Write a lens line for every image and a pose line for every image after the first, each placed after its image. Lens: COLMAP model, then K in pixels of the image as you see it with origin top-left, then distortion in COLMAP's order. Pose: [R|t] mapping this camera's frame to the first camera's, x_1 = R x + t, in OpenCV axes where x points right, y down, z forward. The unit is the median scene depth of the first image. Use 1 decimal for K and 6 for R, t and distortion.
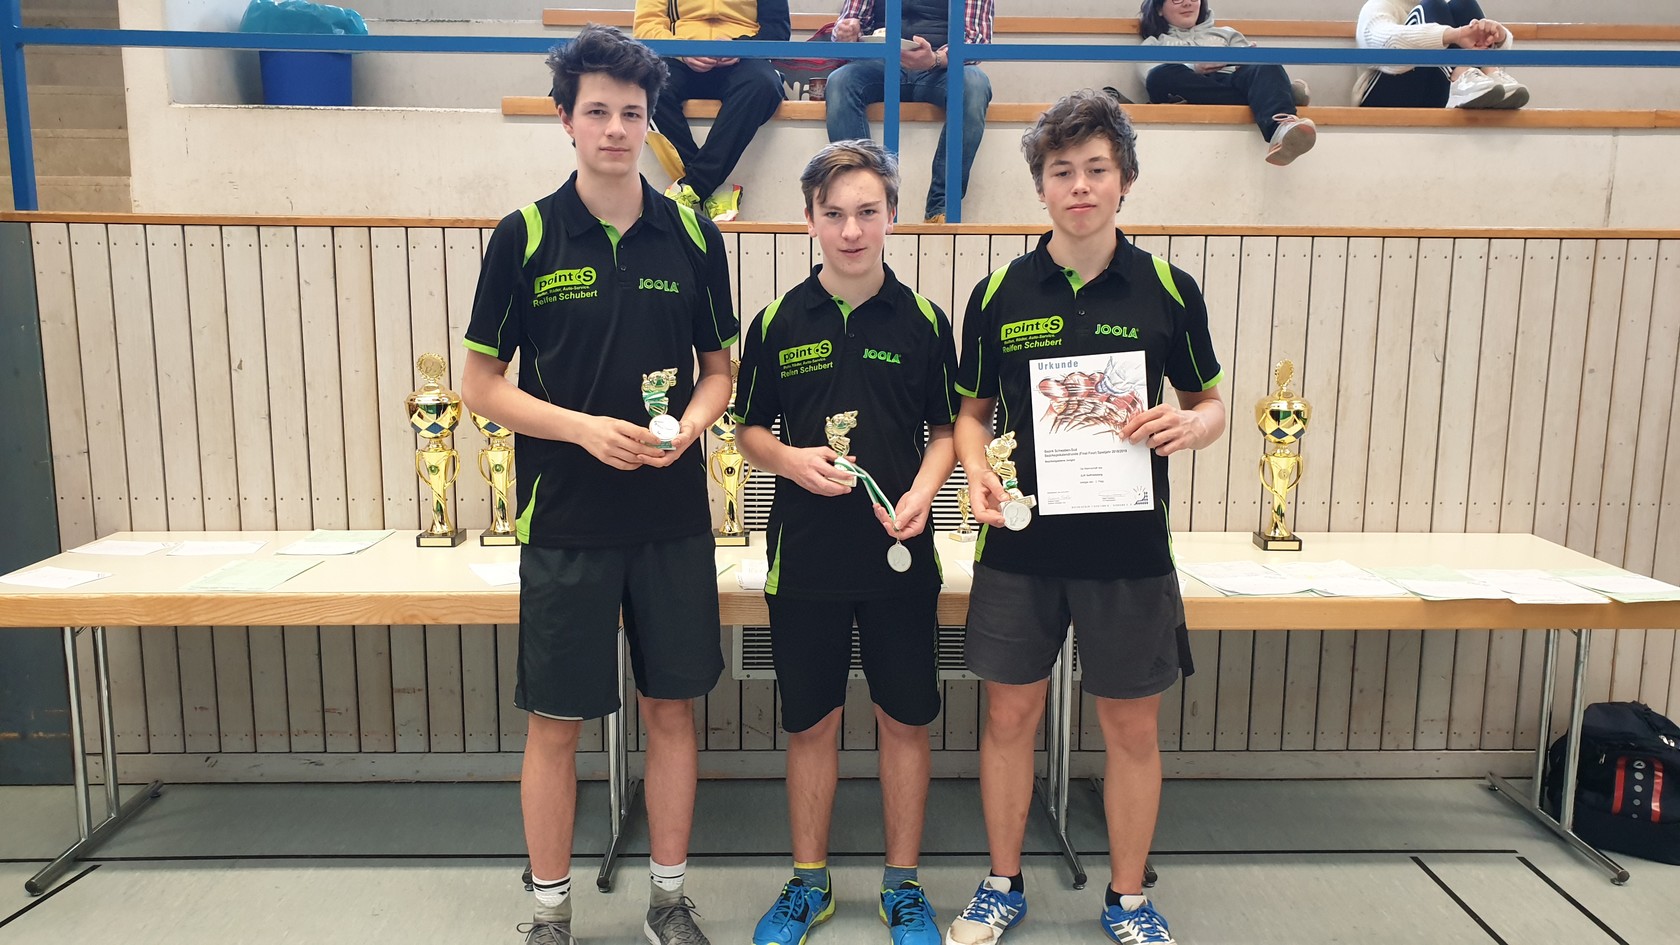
lens RADIAL K [[1336.2, 0, 842.4], [0, 1336.2, 471.4], [0, 0, 1]] dist [-0.022043, 0.060848]
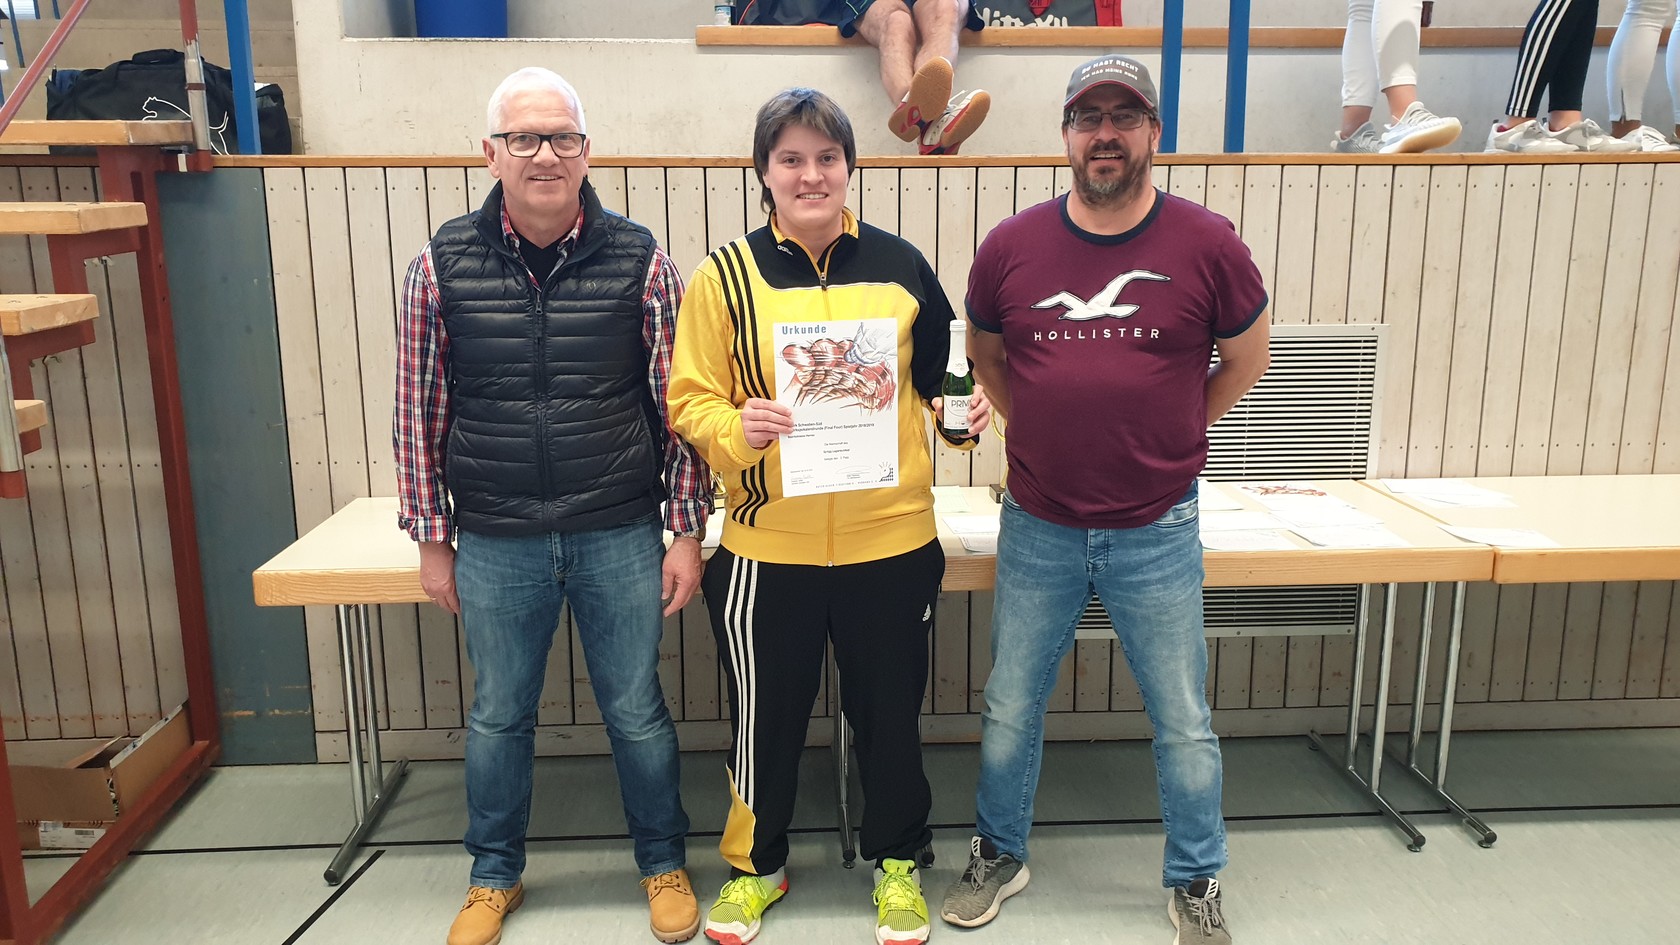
lens RADIAL K [[1336.2, 0, 837.6], [0, 1336.2, 475.7], [0, 0, 1]] dist [-0.022043, 0.060848]
pose [[0.999574, -0.018103, 0.022904, -0.224967], [0.016973, 0.998675, 0.048576, -0.010302], [-0.023753, -0.048167, 0.998557, 0.054509]]
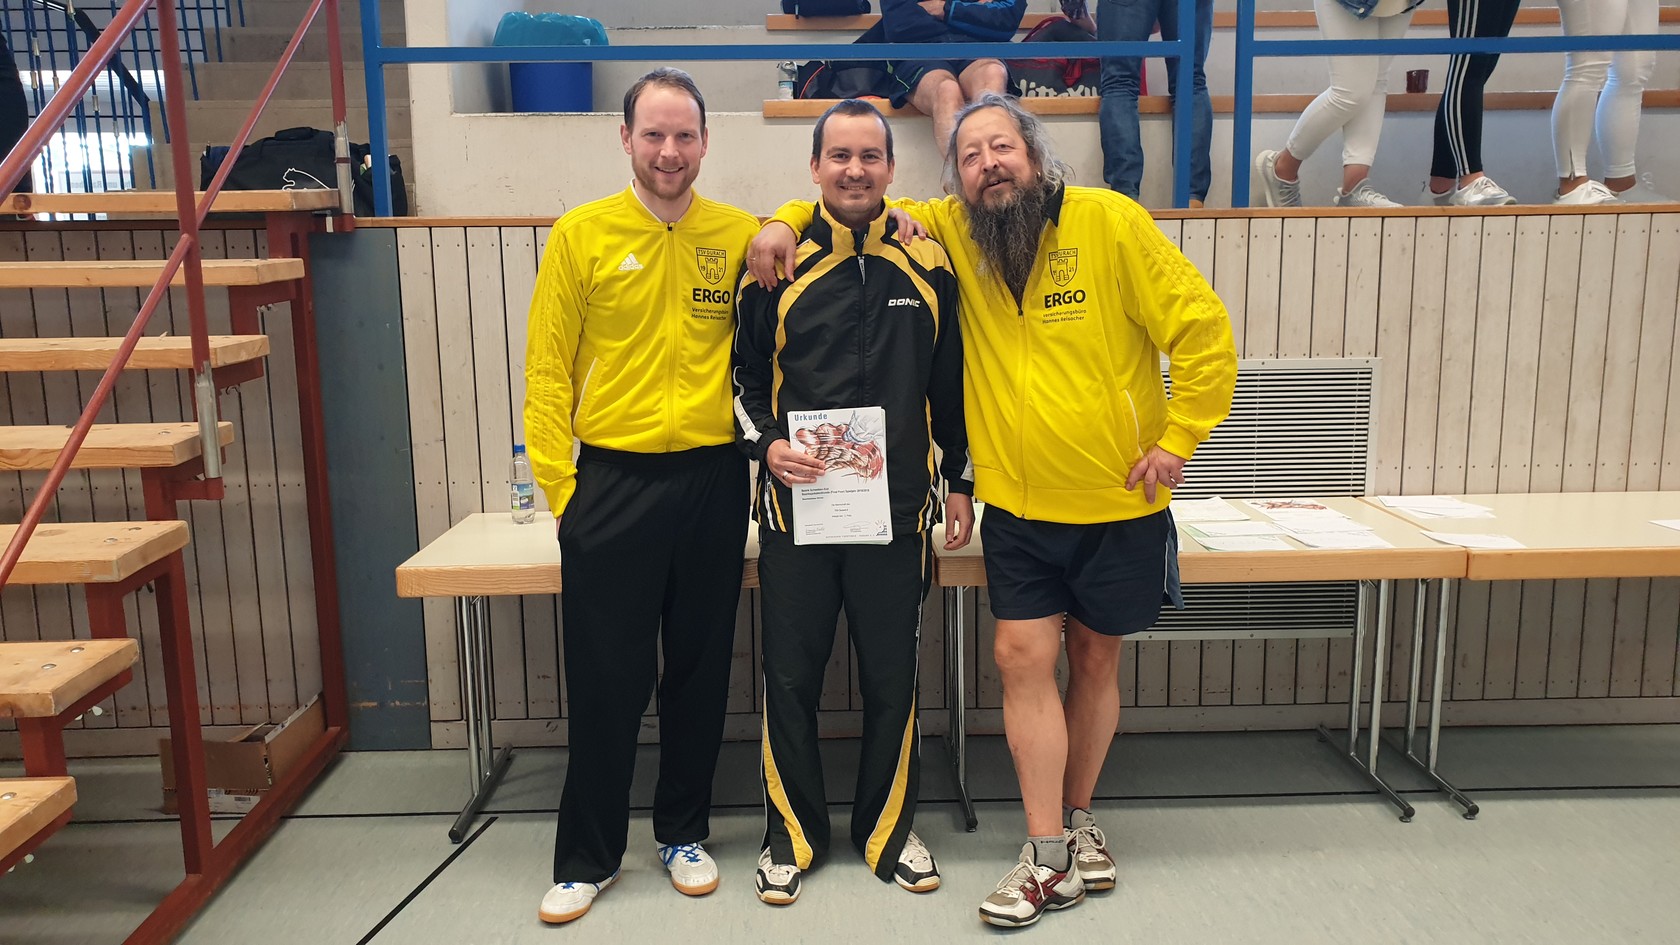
lens RADIAL K [[1336.2, 0, 843.6], [0, 1336.2, 481.1], [0, 0, 1]] dist [-0.022043, 0.060848]
pose [[0.999765, -0.020152, -0.007956, -0.232673], [0.020237, 0.999738, 0.010725, 0.013446], [0.007738, -0.010883, 0.999911, -0.072807]]
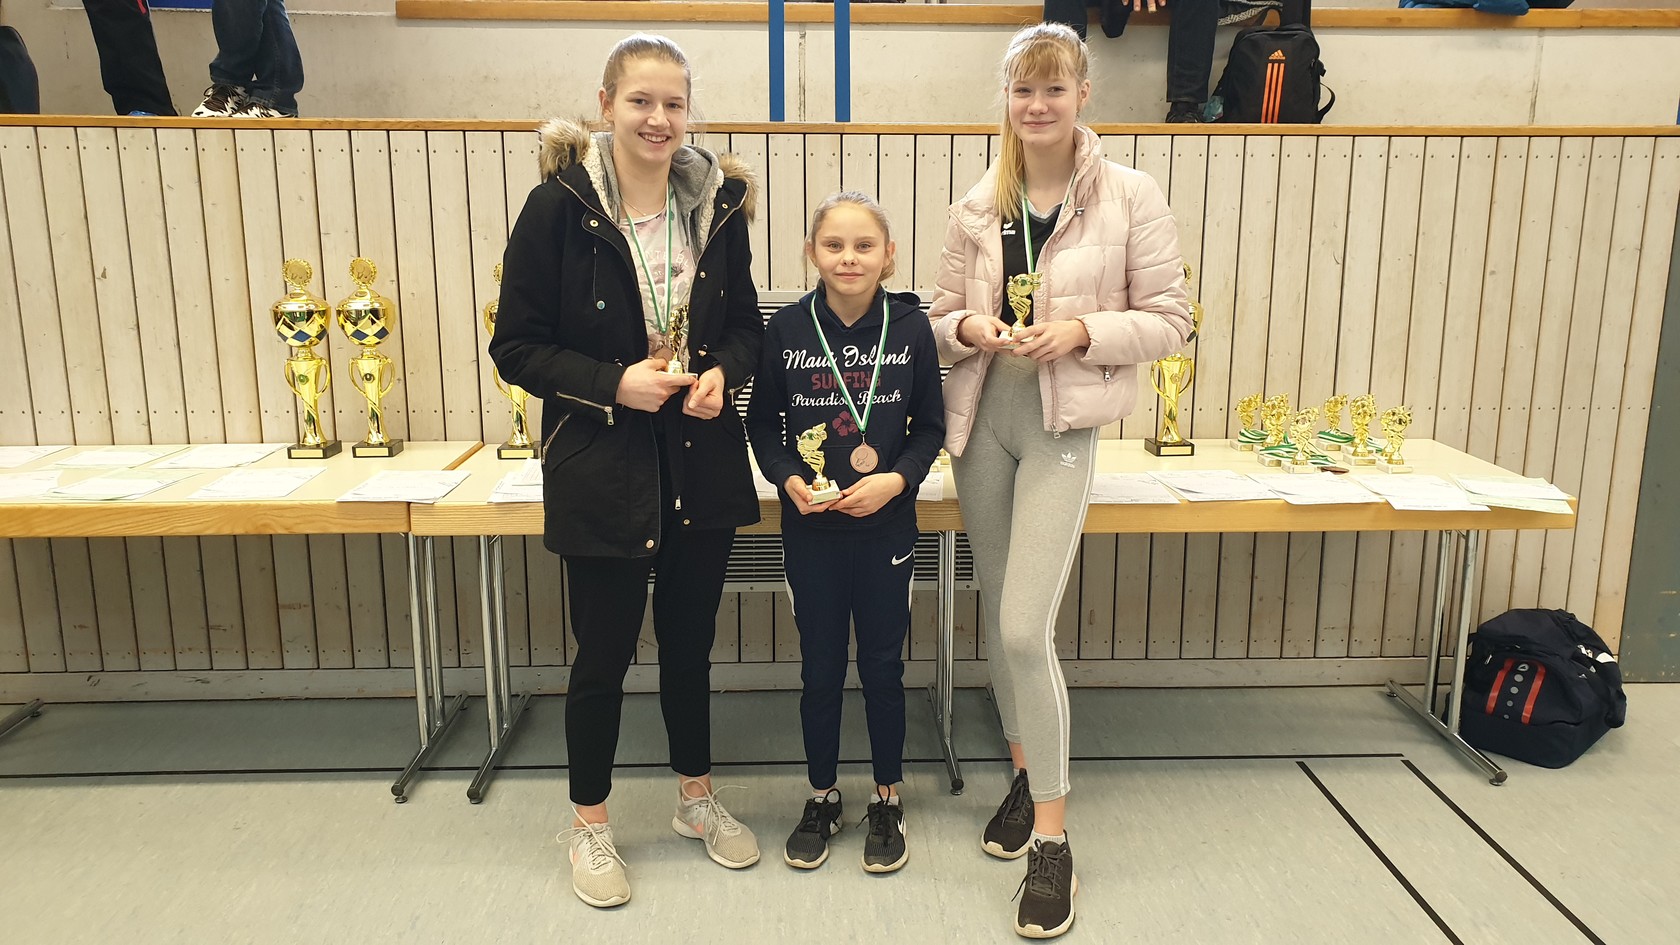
lens RADIAL K [[1336.2, 0, 860.6], [0, 1336.2, 464.6], [0, 0, 1]] dist [-0.022043, 0.060848]
pose [[0.999906, -0.007477, 0.011469, 0.084434], [0.006951, 0.998955, 0.045182, 0.018640], [-0.011795, -0.045098, 0.998913, 0.017596]]
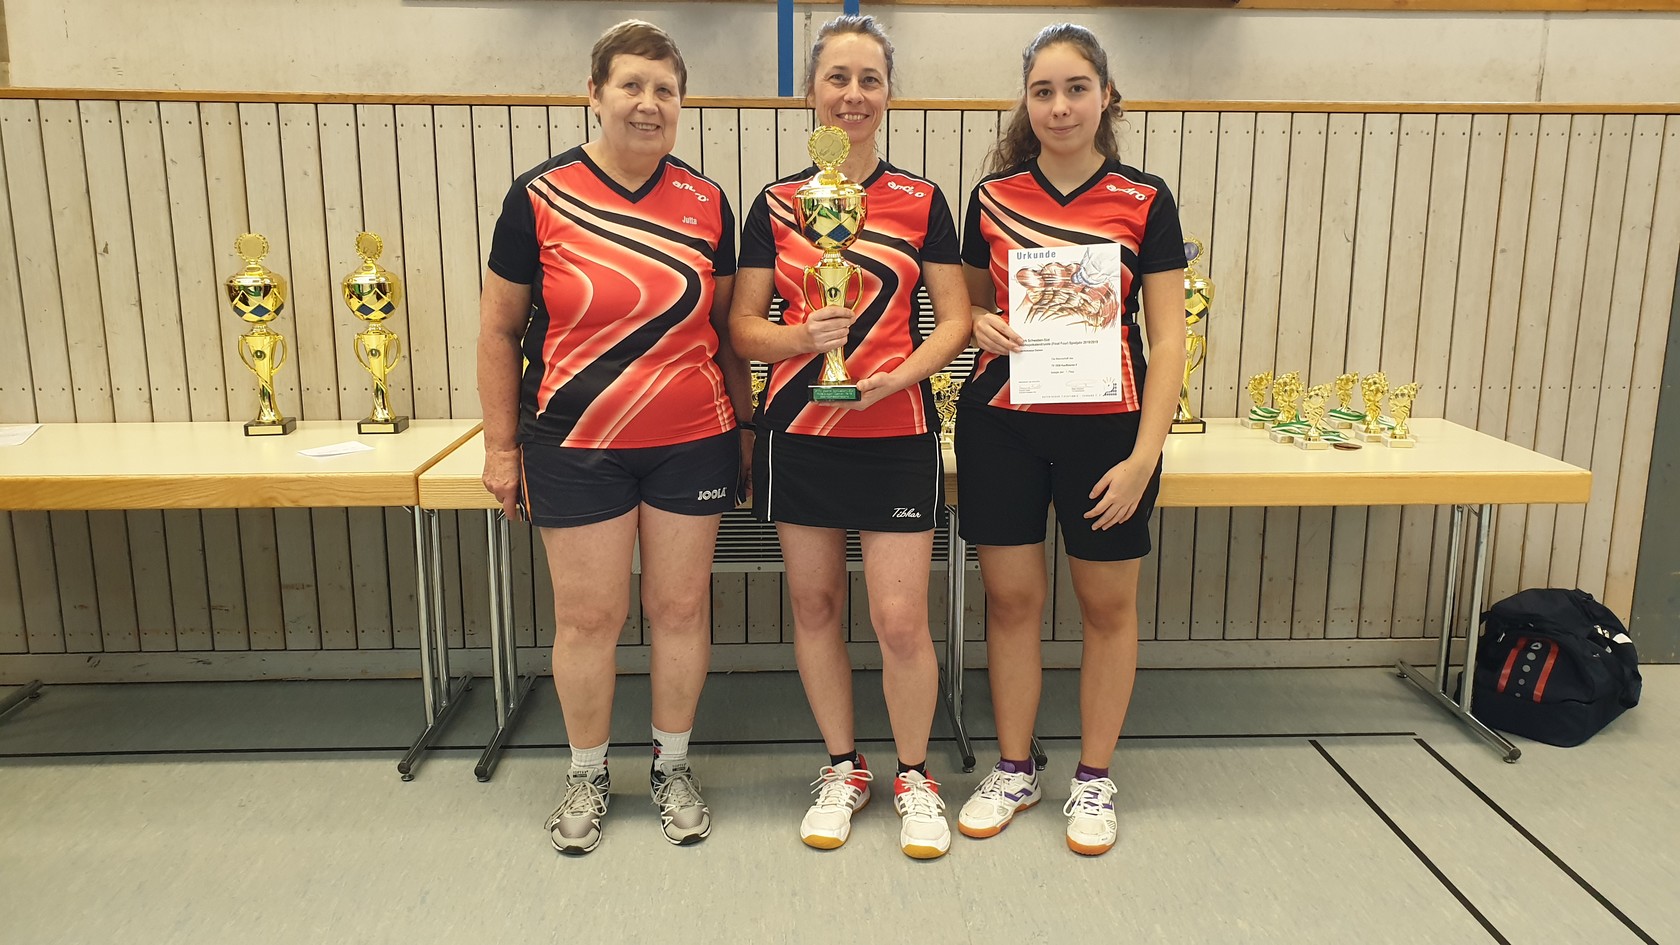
lens RADIAL K [[1336.2, 0, 861.7], [0, 1336.2, 463.1], [0, 0, 1]] dist [-0.022043, 0.060848]
pose [[0.999809, -0.007237, 0.018158, 0.072083], [0.006469, 0.999096, 0.042016, 0.036866], [-0.018445, -0.041891, 0.998952, 0.023527]]
